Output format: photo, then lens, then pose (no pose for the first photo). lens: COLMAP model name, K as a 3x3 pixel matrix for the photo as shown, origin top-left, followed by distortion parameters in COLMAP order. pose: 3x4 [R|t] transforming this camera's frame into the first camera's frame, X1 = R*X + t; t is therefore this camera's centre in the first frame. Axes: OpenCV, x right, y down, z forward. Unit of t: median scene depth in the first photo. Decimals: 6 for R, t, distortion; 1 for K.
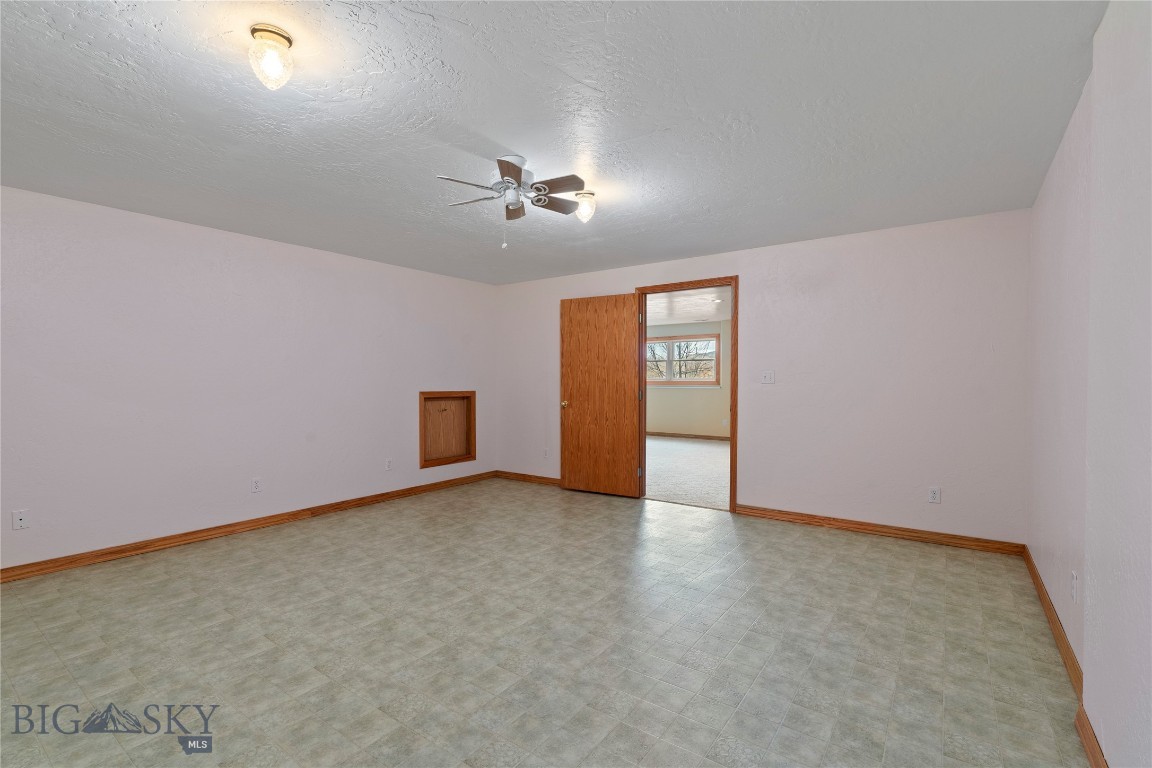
lens RADIAL K [[518.1, 0, 578.2], [0, 518.1, 381.3], [0, 0, 1]] dist [-0.003007, 0.000679]
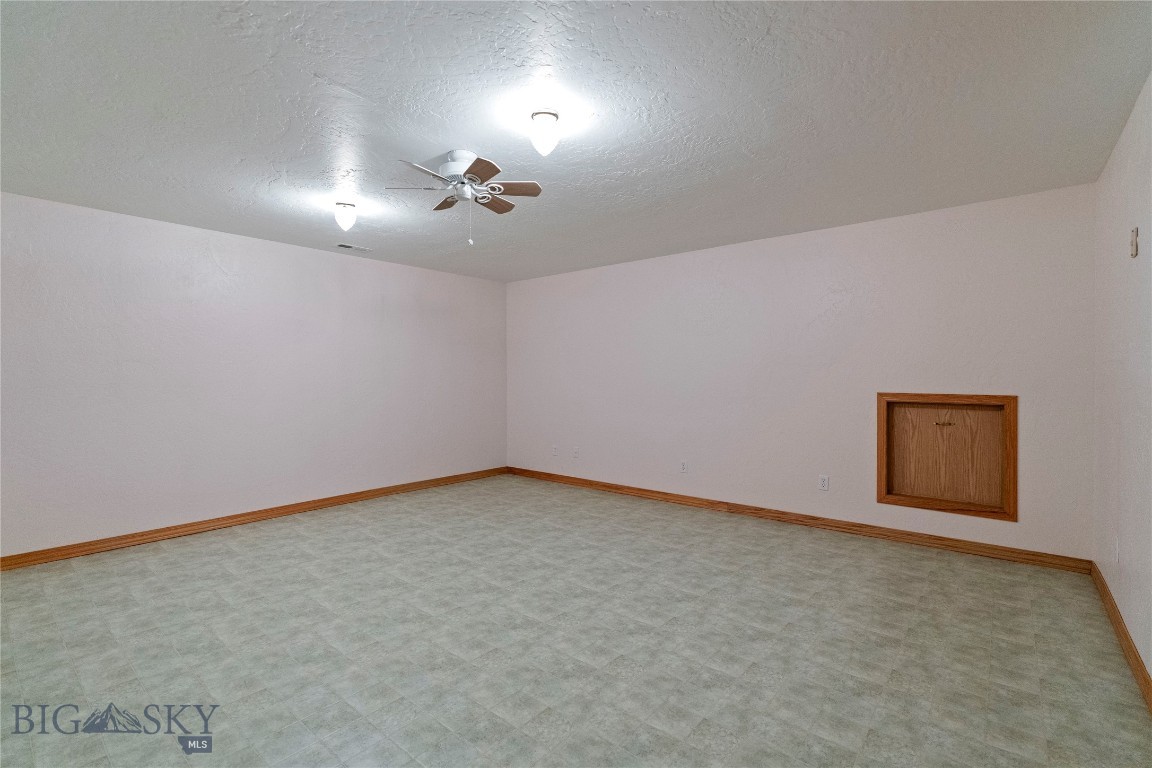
lens RADIAL K [[518.1, 0, 576.9], [0, 518.1, 385.0], [0, 0, 1]] dist [-0.003007, 0.000679]
pose [[-0.080753, 0.015263, -0.996617, 0.381087], [-0.000767, 0.999881, 0.015375, -0.000323], [0.996734, 0.002006, -0.080732, 0.589391]]
